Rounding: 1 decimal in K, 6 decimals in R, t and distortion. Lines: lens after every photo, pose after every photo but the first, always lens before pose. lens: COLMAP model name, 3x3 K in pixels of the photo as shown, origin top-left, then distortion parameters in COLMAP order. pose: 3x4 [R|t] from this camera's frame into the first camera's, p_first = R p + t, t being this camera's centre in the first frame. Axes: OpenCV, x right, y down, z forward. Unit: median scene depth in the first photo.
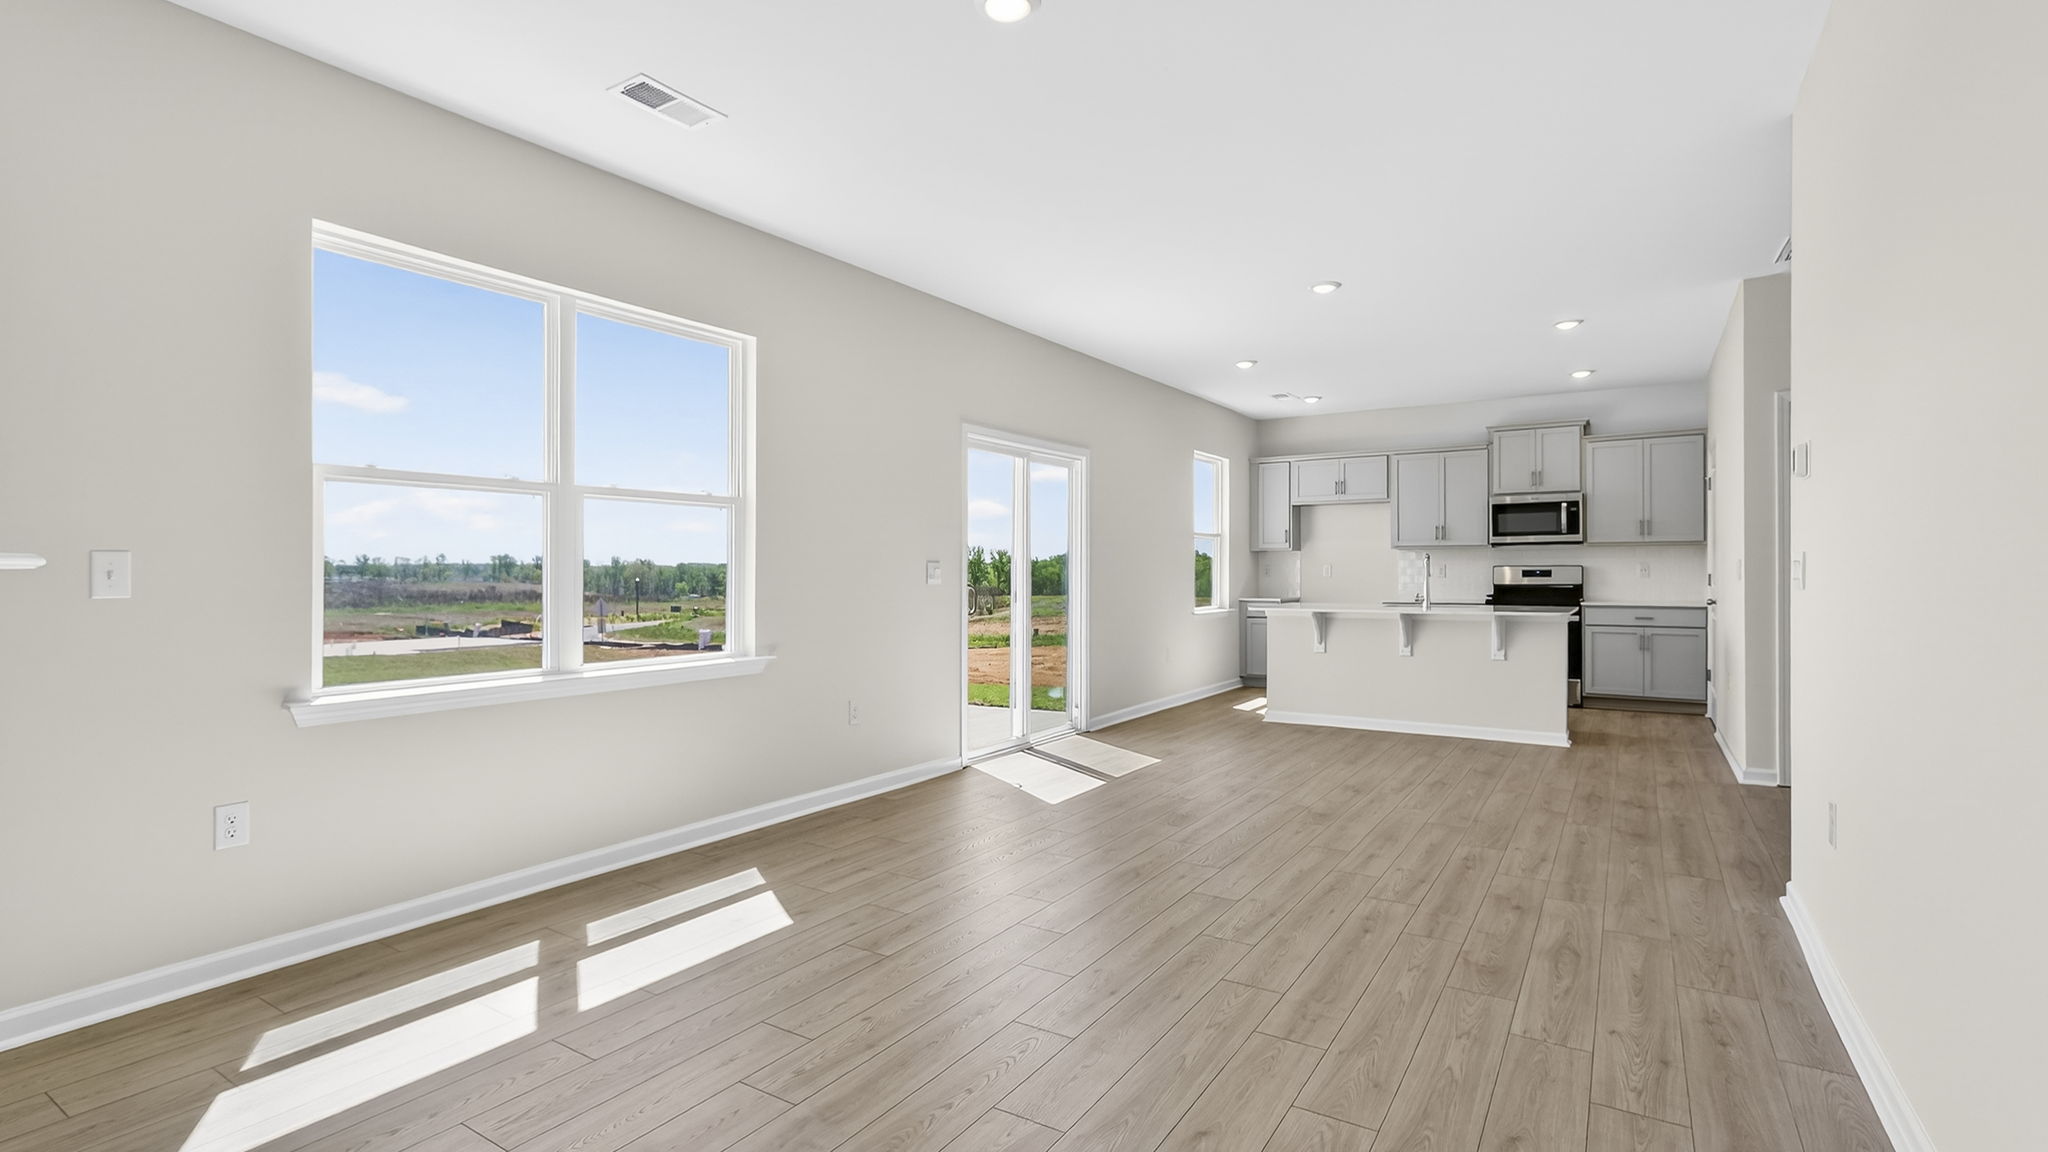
lens RADIAL K [[949.4, 0, 1057.7], [0, 949.4, 575.5], [0, 0, 1]] dist [-0.000929, 0.000398]
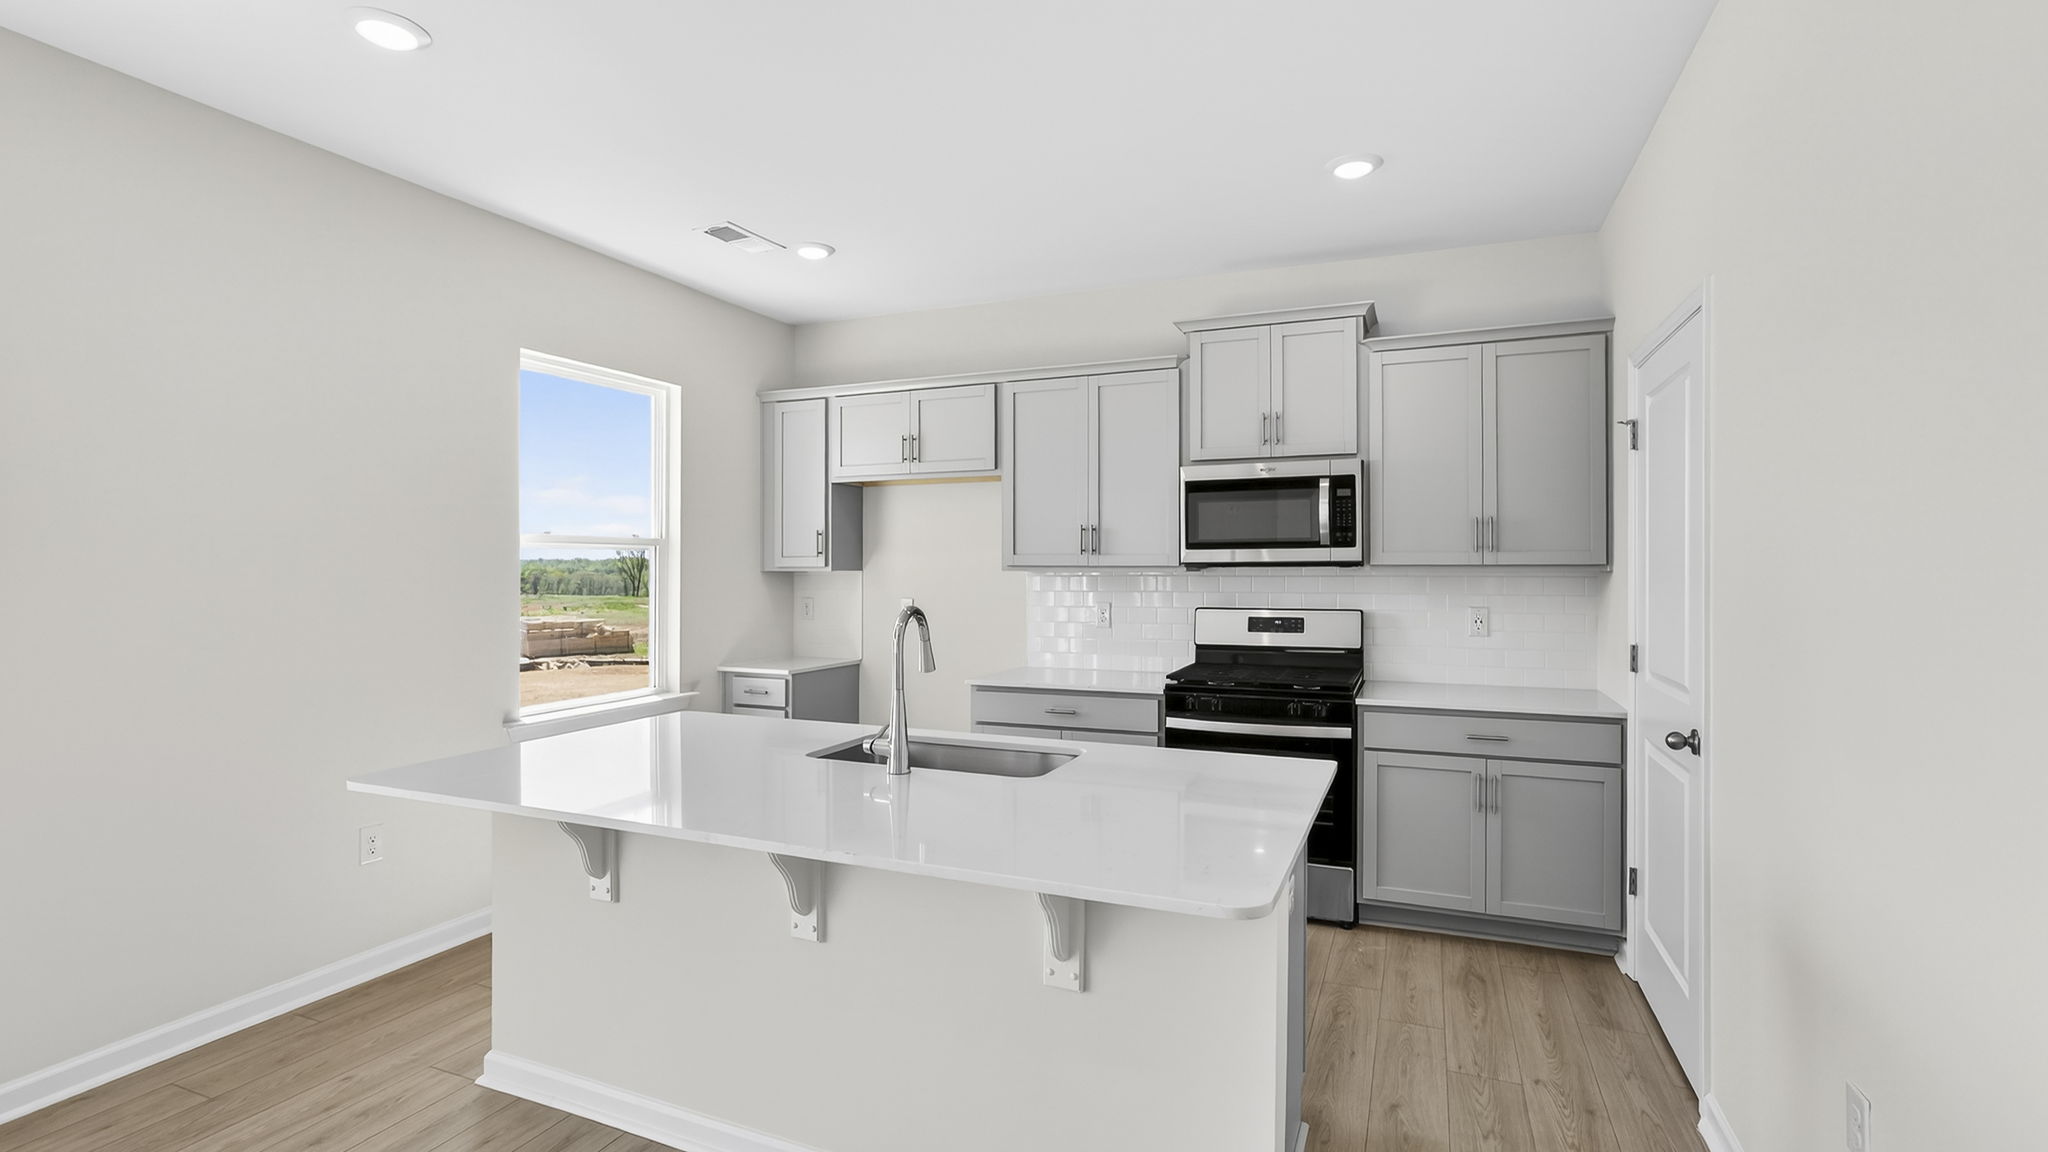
lens RADIAL K [[943.1, 0, 1024.0], [0, 943.1, 576.0], [0, 0, 1]] dist [0.000687, 0.001468]
pose [[0.990200, 0.002298, 0.139638, 0.308543], [-0.003053, 0.999982, 0.005196, -0.029692], [-0.139624, -0.005572, 0.990189, 0.536427]]
